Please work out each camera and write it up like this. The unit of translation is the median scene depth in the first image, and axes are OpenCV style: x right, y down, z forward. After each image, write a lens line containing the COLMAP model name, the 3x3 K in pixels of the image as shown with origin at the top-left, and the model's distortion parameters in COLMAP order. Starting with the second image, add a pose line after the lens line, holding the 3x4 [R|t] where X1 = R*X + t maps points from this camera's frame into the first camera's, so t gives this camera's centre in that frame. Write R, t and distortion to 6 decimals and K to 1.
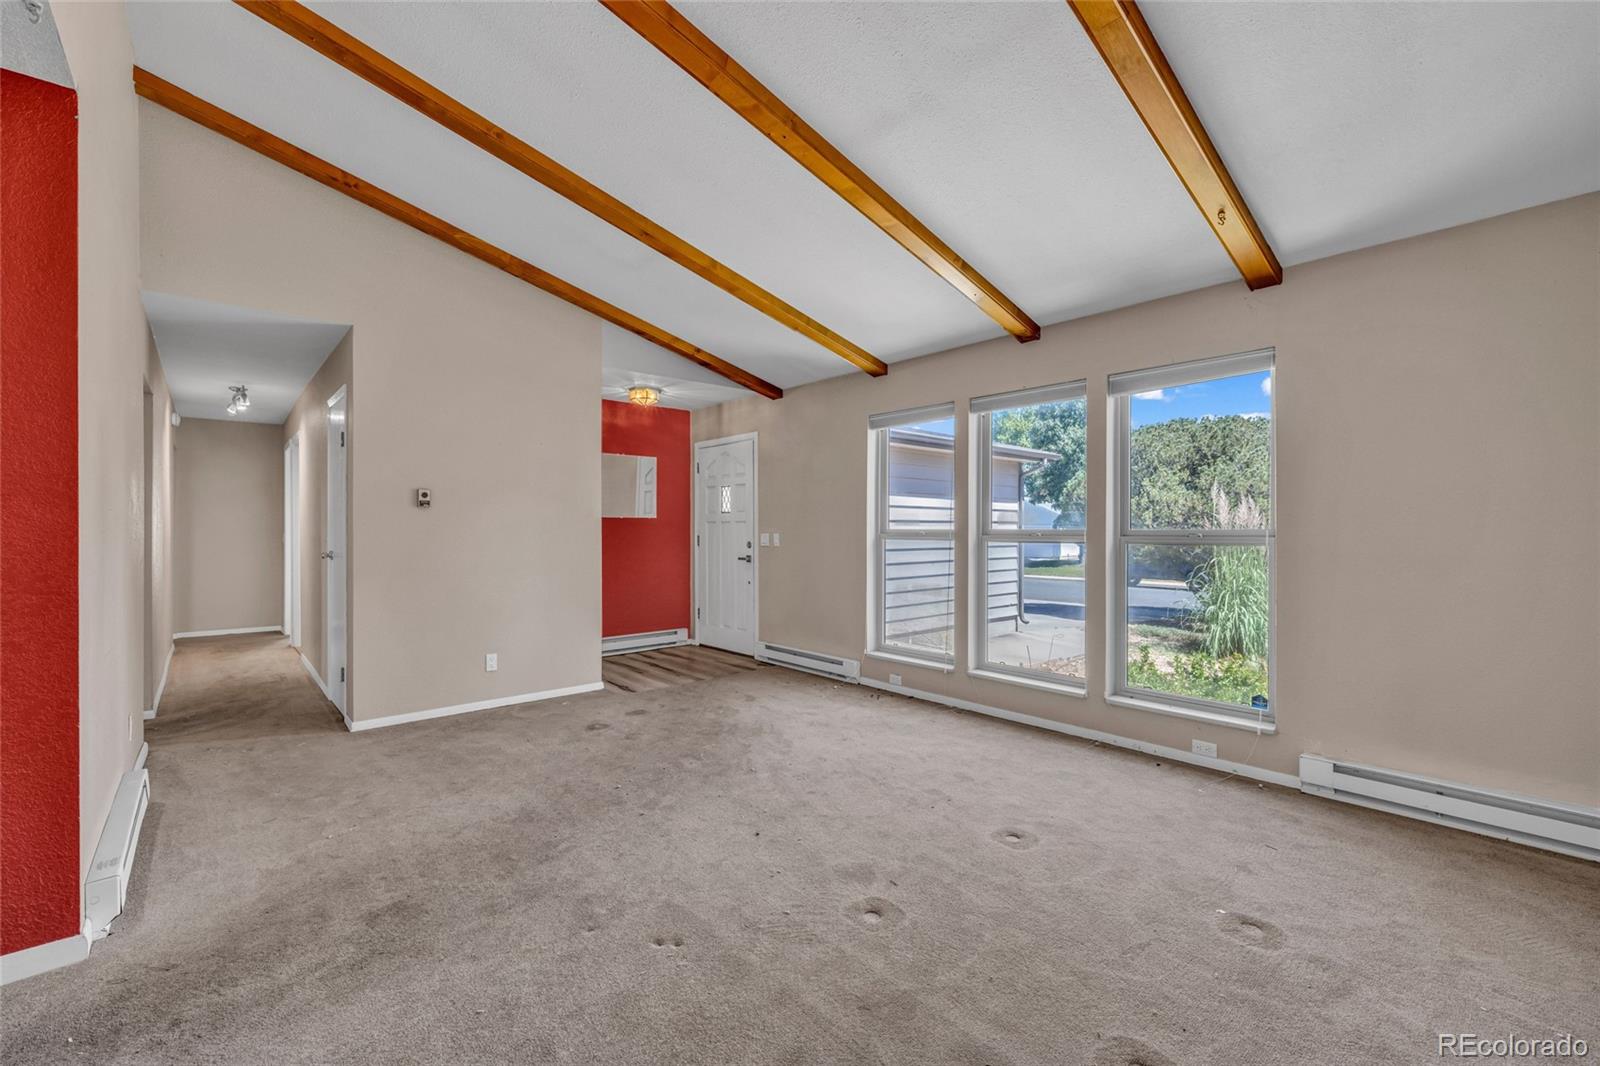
lens RADIAL K [[667.9, 0, 800.5], [0, 667.9, 532.0], [0, 0, 1]] dist [-0.003833, -0.000190]
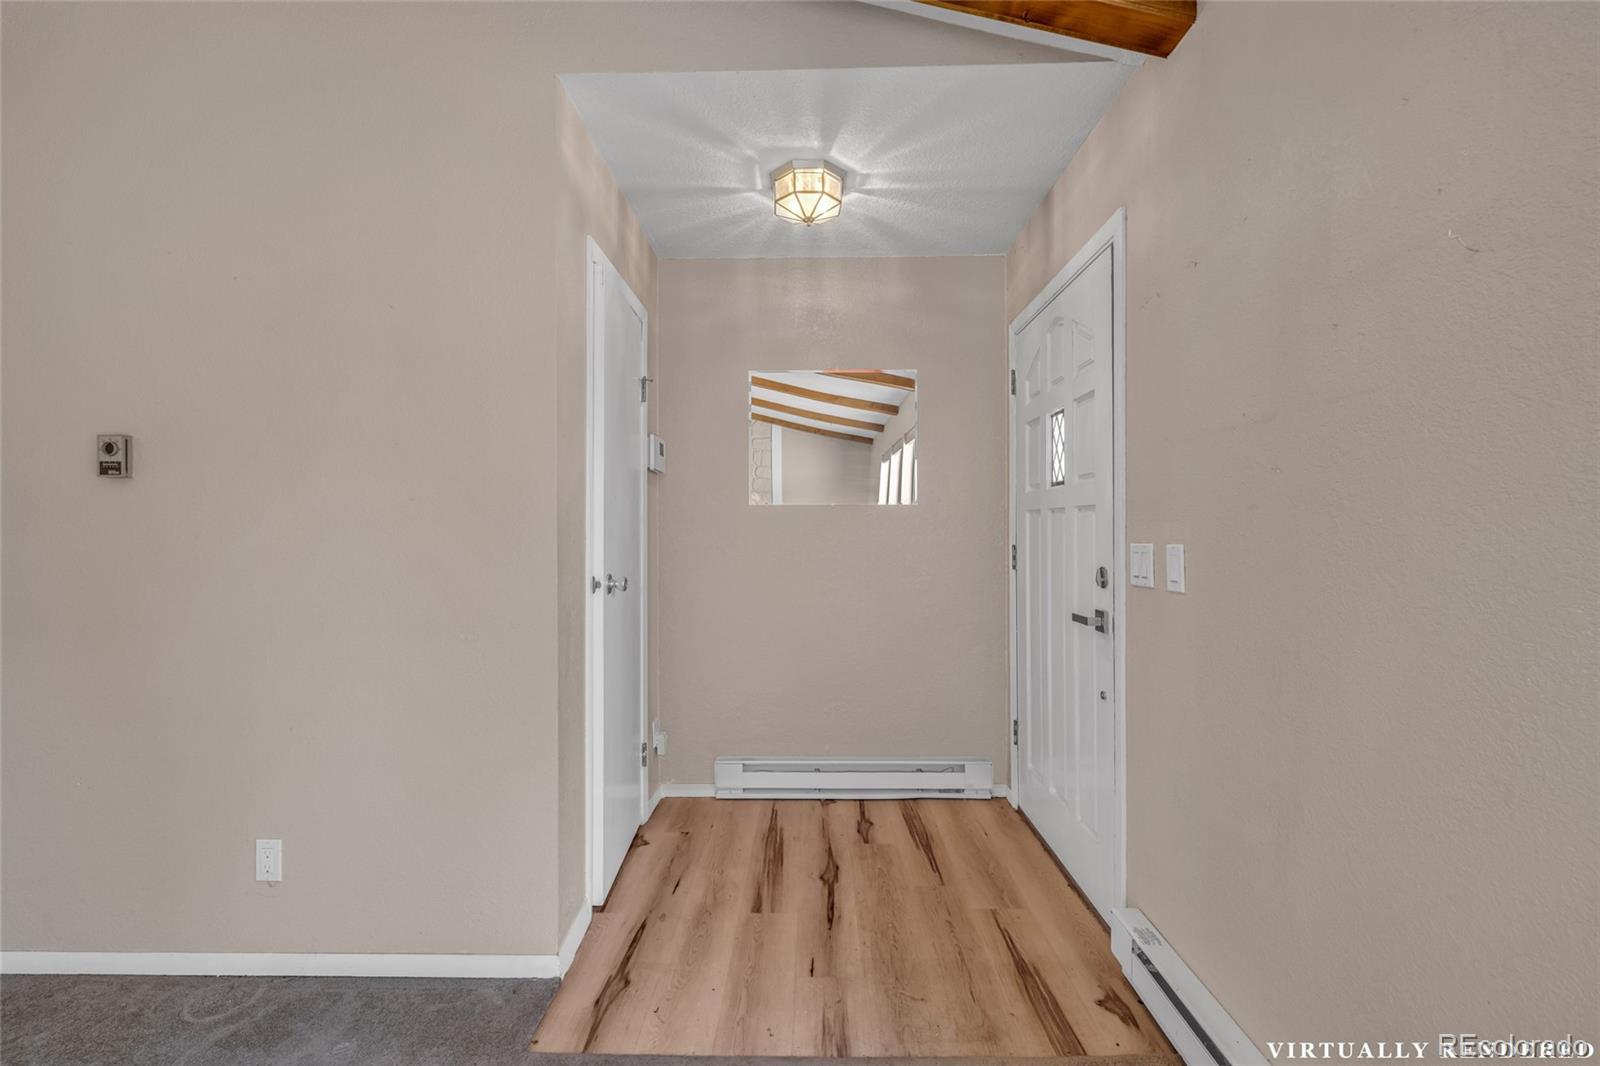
lens RADIAL K [[667.9, 0, 801.9], [0, 667.9, 530.9], [0, 0, 1]] dist [-0.003833, -0.000190]
pose [[0.739571, 0.001879, -0.673076, 0.032008], [-0.003144, 0.999995, -0.000663, -0.002546], [0.673071, 0.002606, 0.739573, 0.674307]]
